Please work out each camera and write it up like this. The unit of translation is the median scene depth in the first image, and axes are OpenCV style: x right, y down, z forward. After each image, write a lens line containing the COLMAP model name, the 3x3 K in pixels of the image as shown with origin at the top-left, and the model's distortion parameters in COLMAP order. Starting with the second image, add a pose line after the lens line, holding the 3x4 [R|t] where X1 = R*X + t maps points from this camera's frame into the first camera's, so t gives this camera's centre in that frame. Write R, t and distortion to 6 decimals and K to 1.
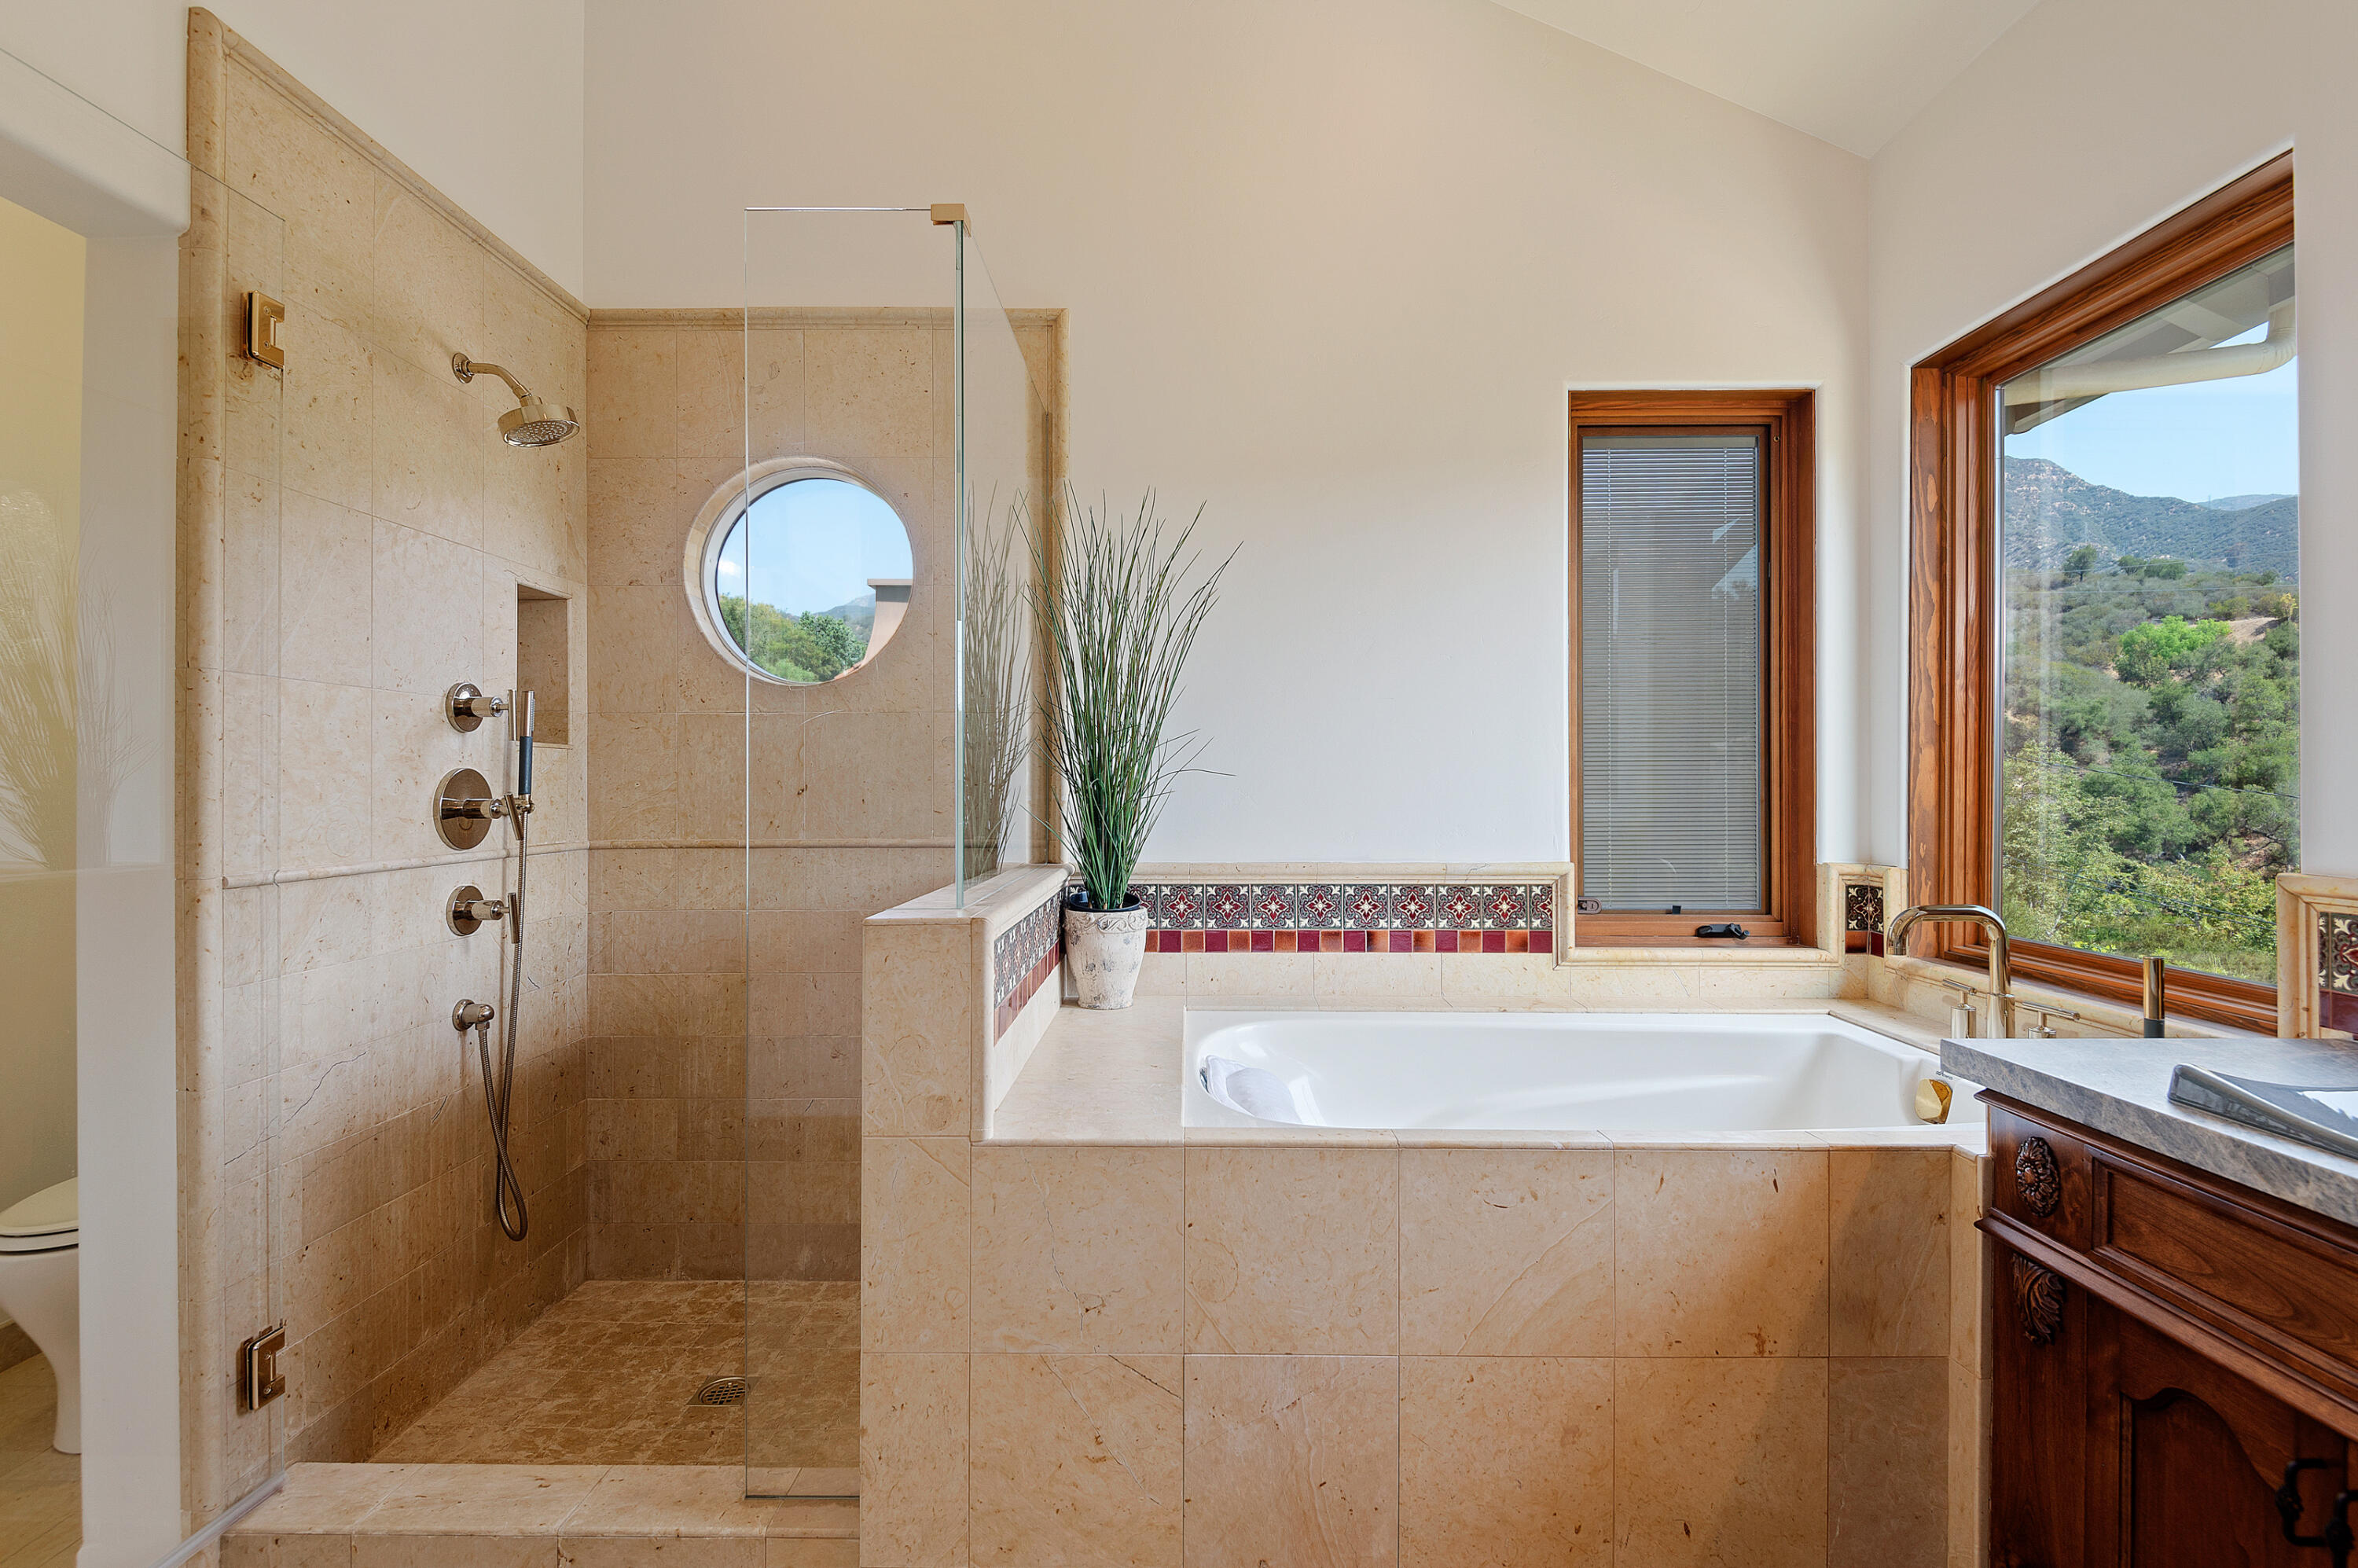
lens RADIAL K [[1079.8, 0, 1217.7], [0, 1079.8, 783.5], [0, 0, 1]] dist [0.031040, -0.028458]
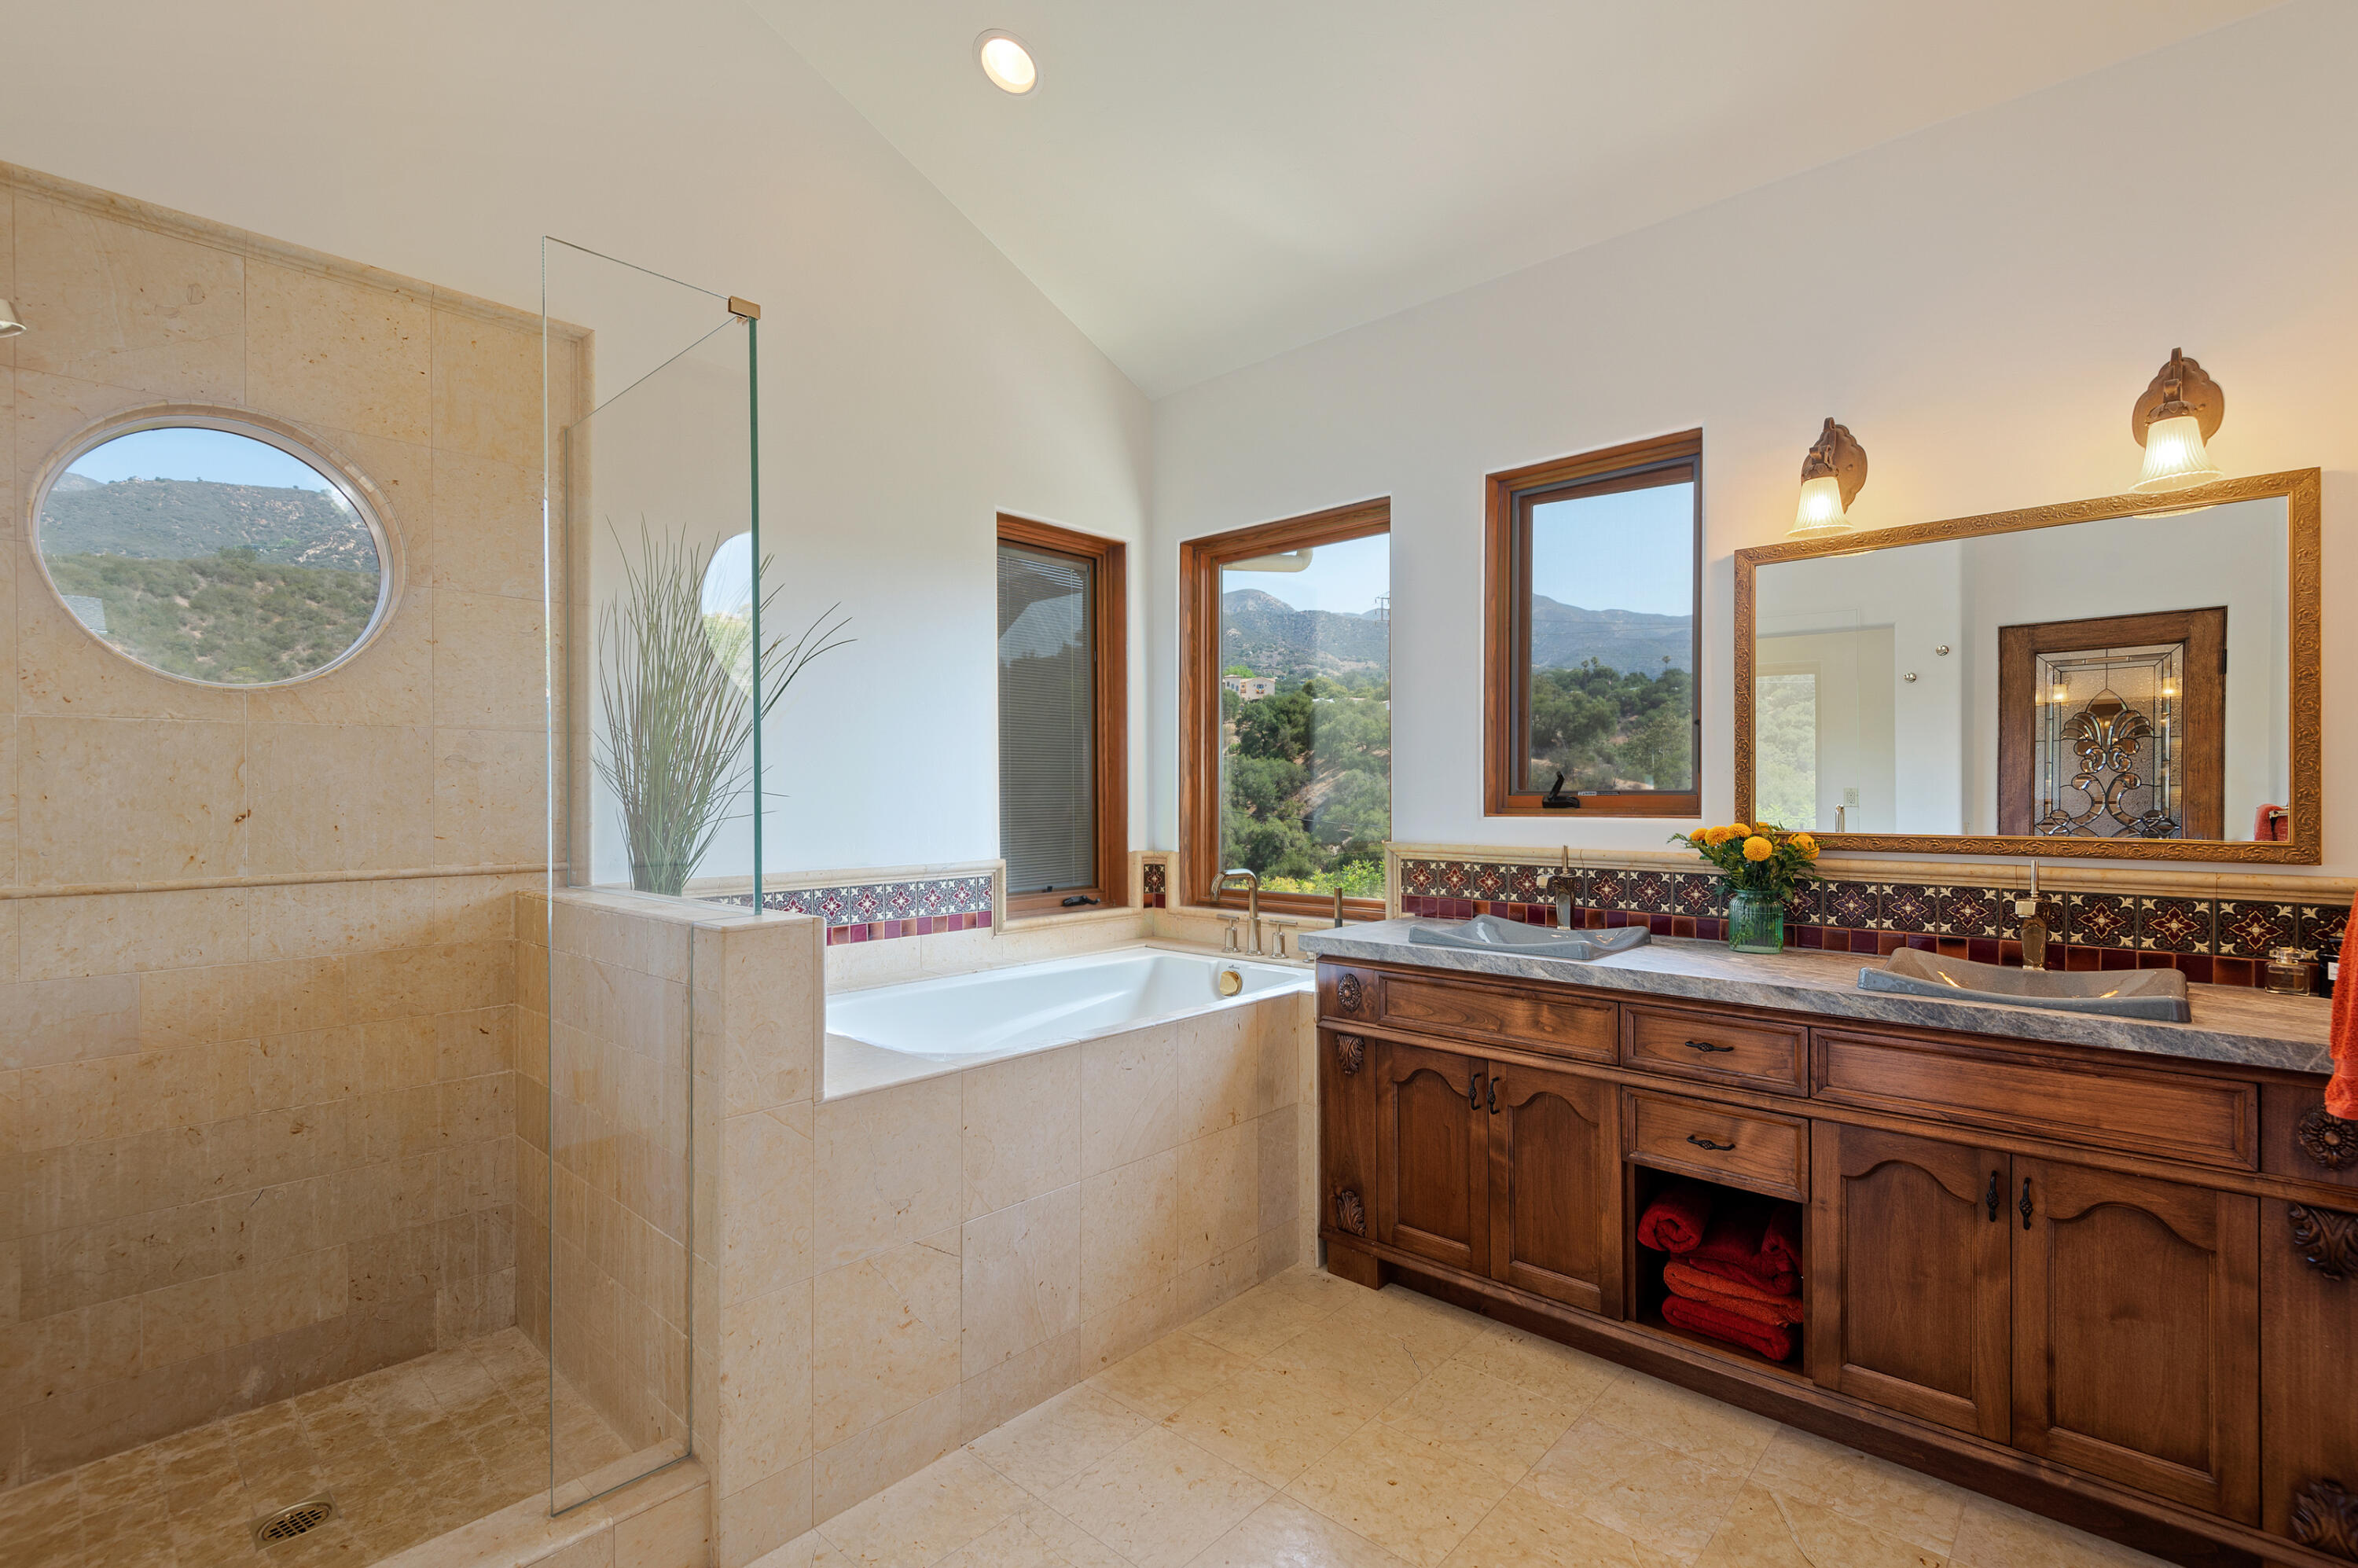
lens RADIAL K [[1045.6, 0, 1178.1], [0, 1045.6, 794.2], [0, 0, 1]] dist [0.002293, -0.001335]
pose [[0.681441, -0.002959, 0.731867, -0.508601], [0.004773, 0.999989, -0.000401, -0.007205], [-0.731857, 0.003766, 0.681448, -0.059125]]
